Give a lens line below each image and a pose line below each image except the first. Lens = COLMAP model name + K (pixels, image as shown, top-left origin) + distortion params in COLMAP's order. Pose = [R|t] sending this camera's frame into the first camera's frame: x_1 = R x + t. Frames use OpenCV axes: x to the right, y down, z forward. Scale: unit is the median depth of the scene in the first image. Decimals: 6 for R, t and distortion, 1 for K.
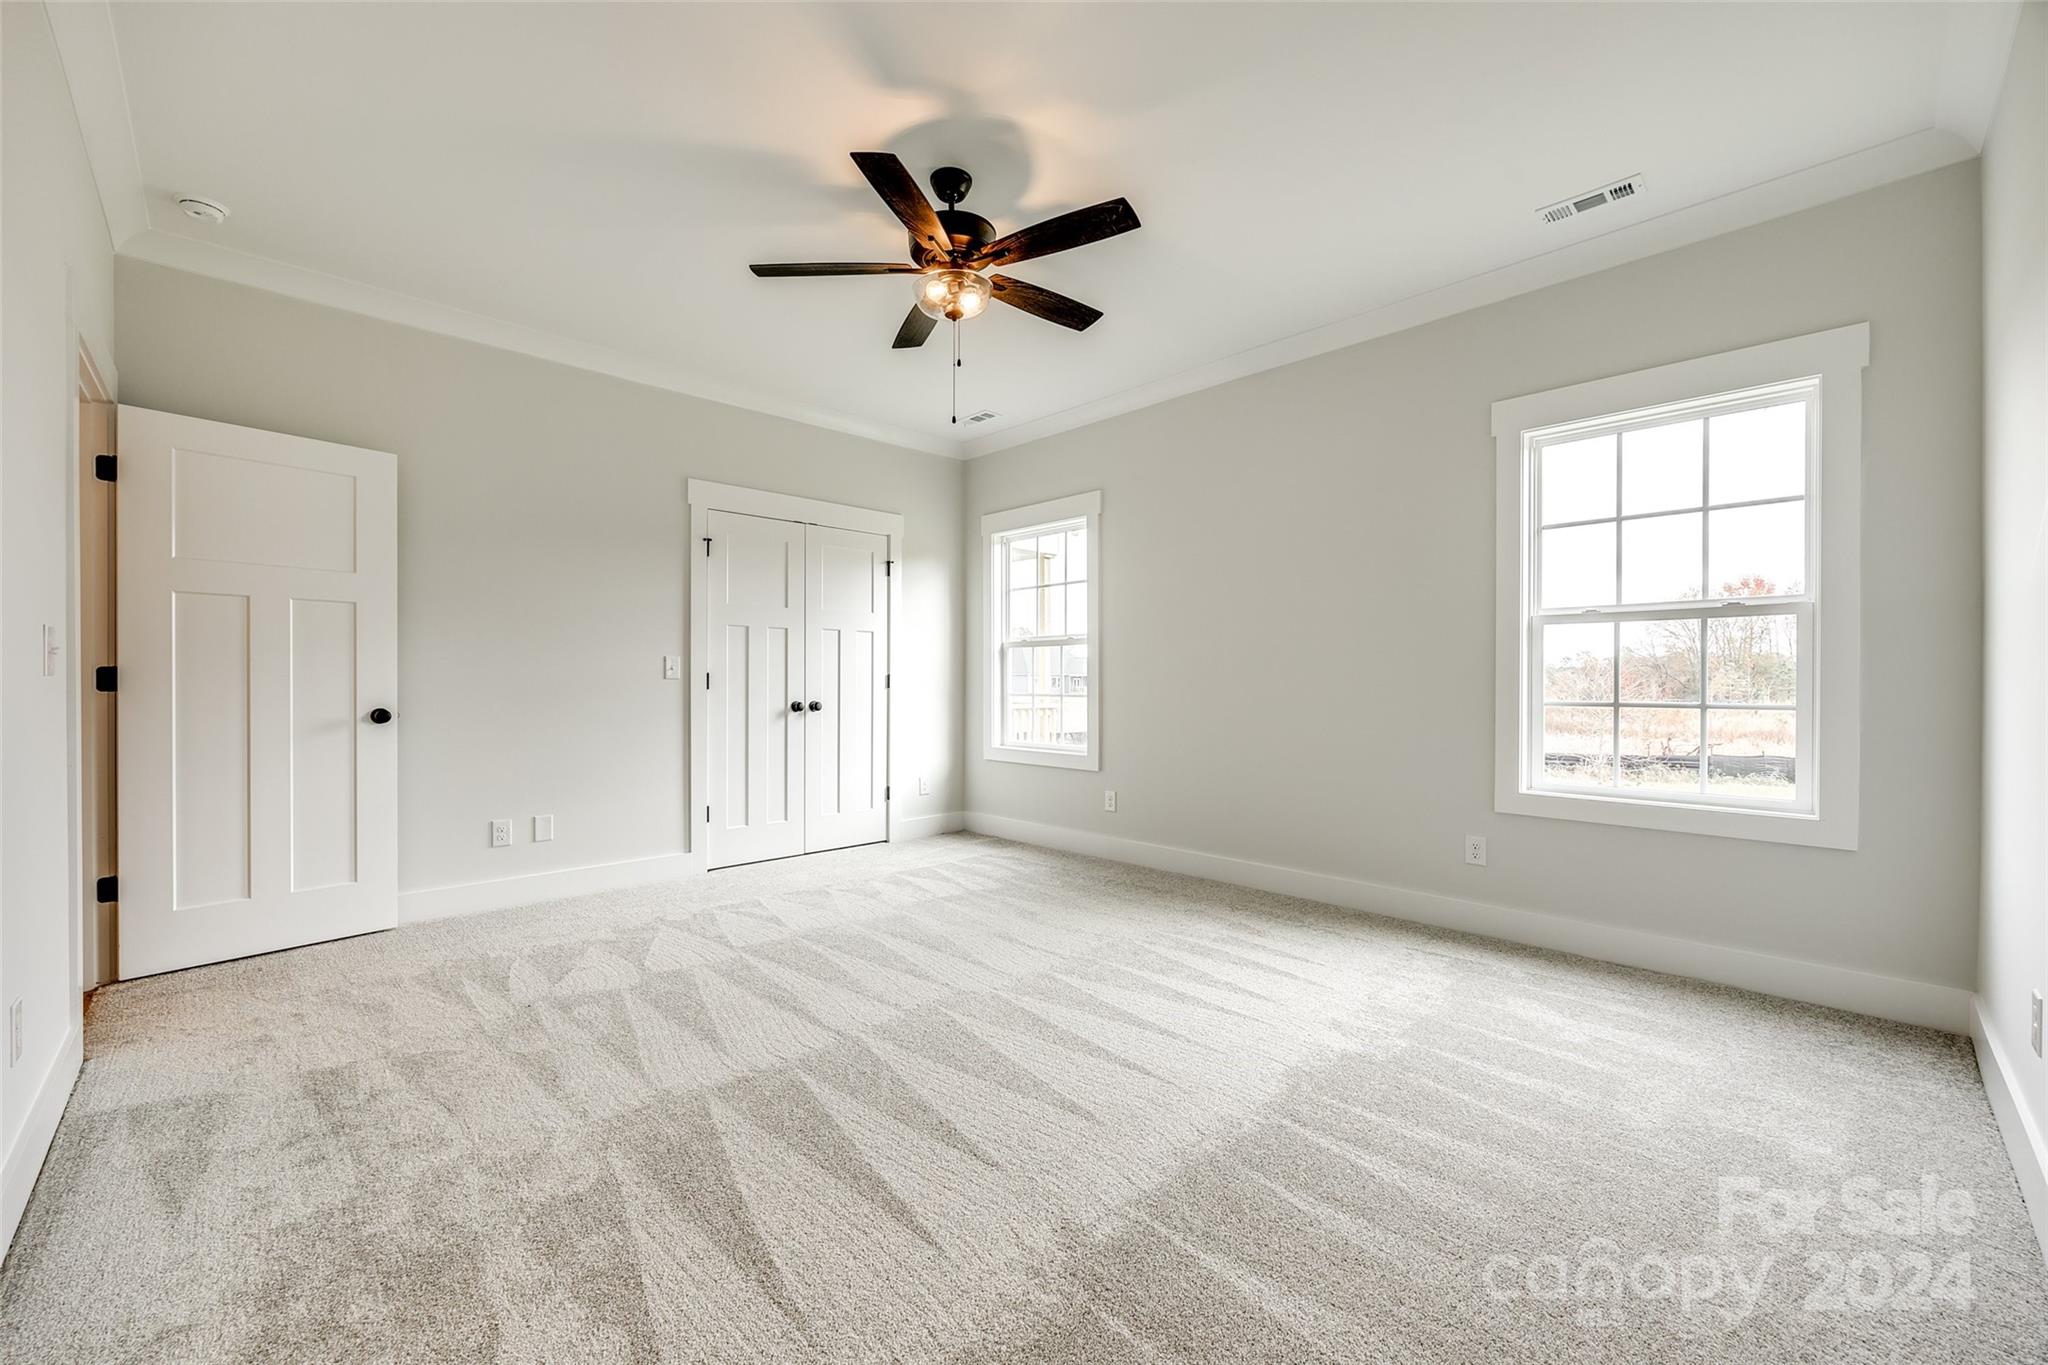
lens RADIAL K [[813.5, 0, 1018.9], [0, 813.5, 687.1], [0, 0, 1]] dist [0.001424, 0.000066]
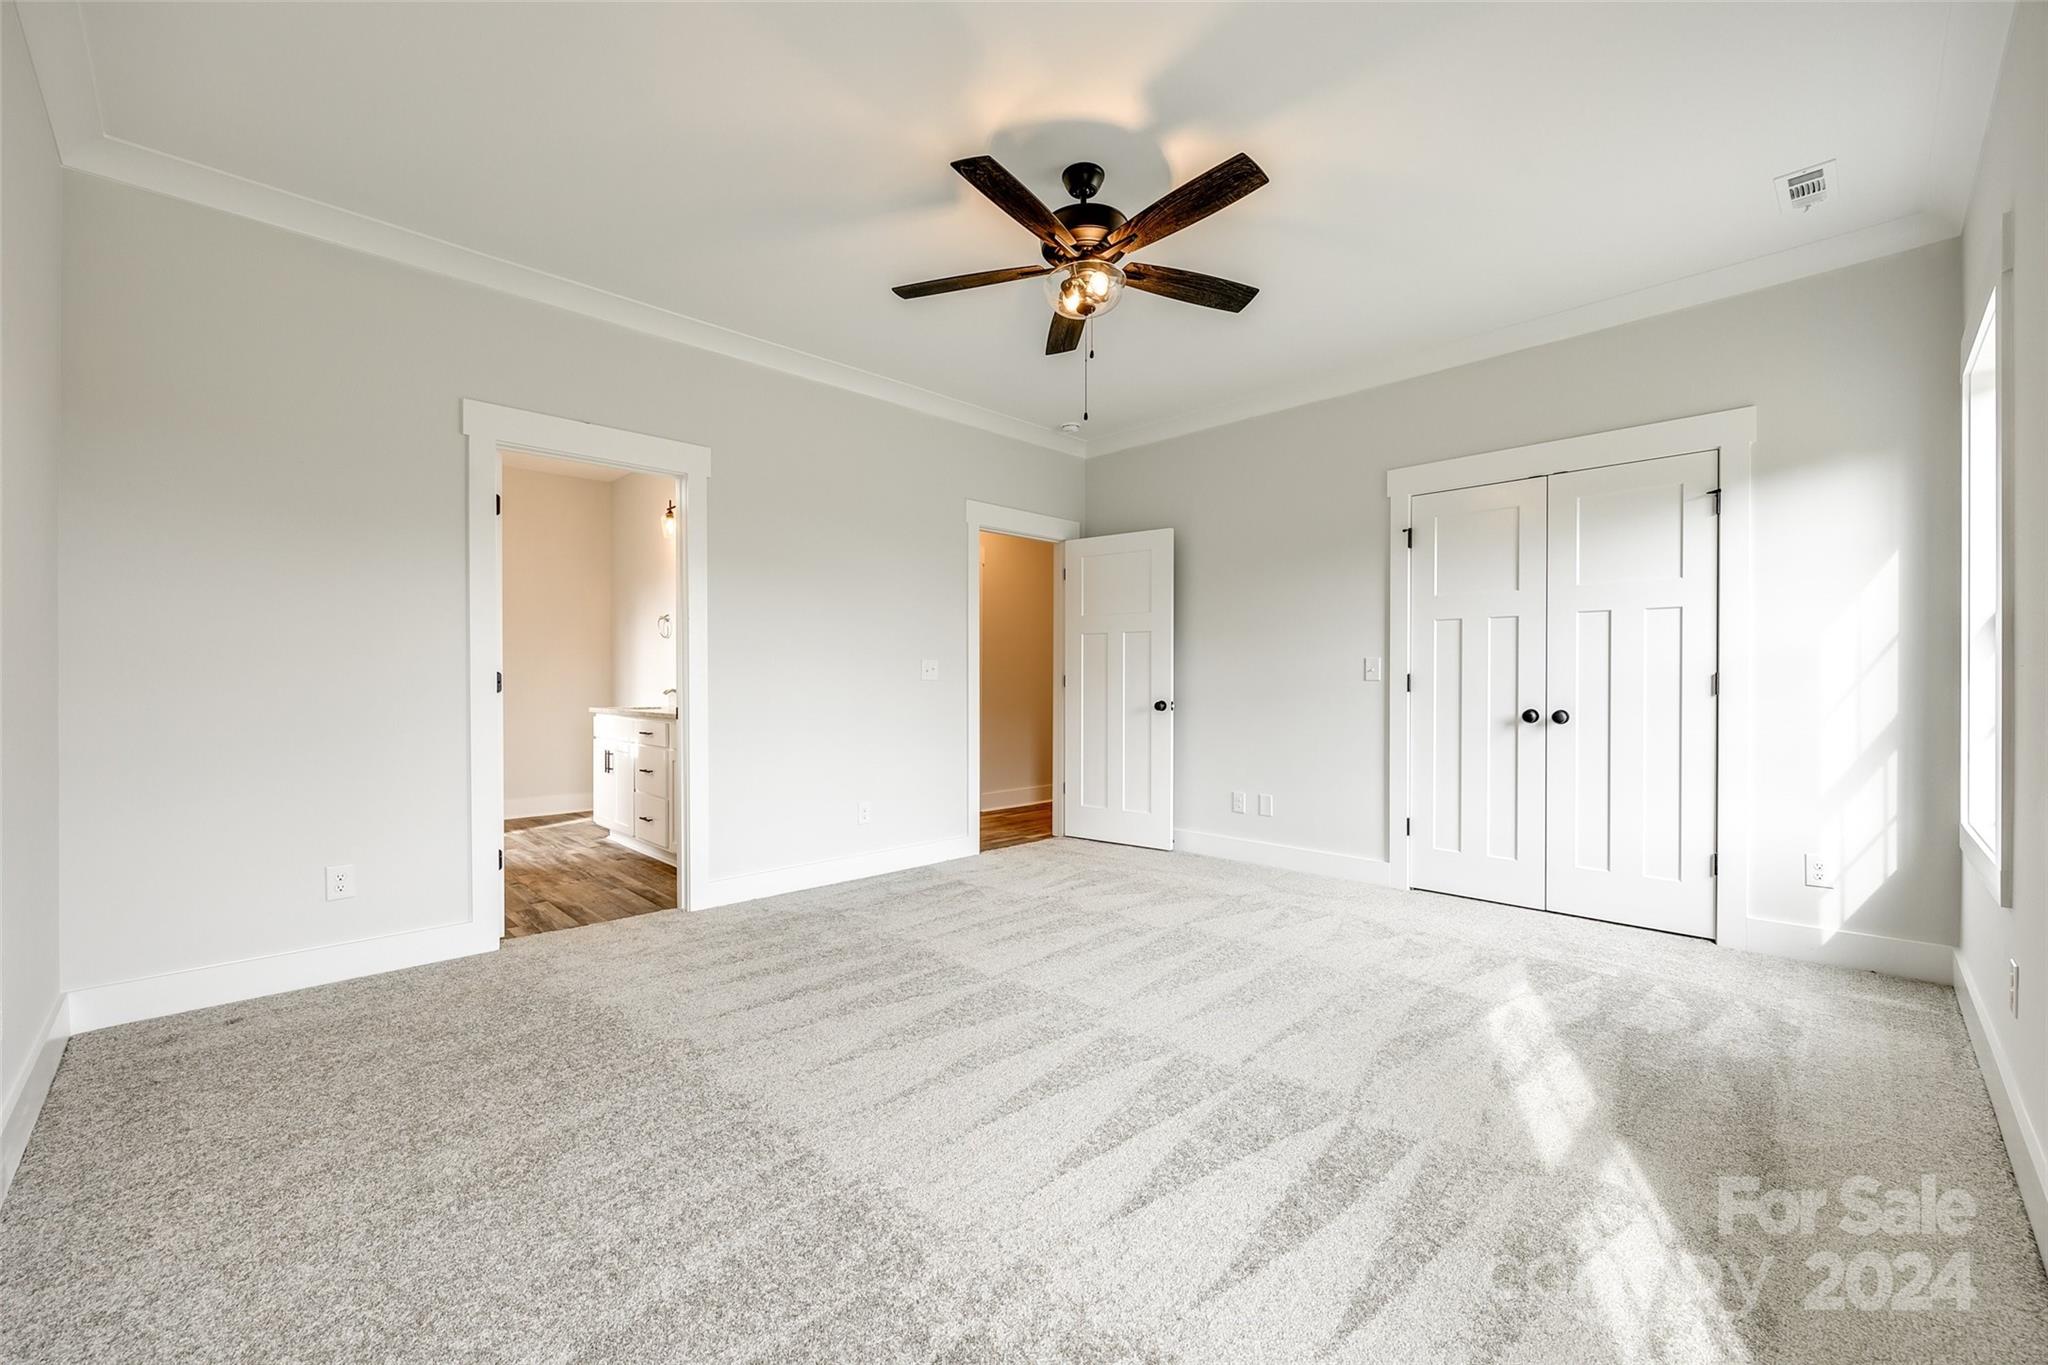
lens RADIAL K [[813.5, 0, 1018.9], [0, 813.5, 677.0], [0, 0, 1]] dist [0.001424, 0.000066]
pose [[0.017176, -0.007174, -0.999827, 0.622164], [-0.010187, 0.999921, -0.007350, -0.002846], [0.999801, 0.010311, 0.017102, 0.629518]]
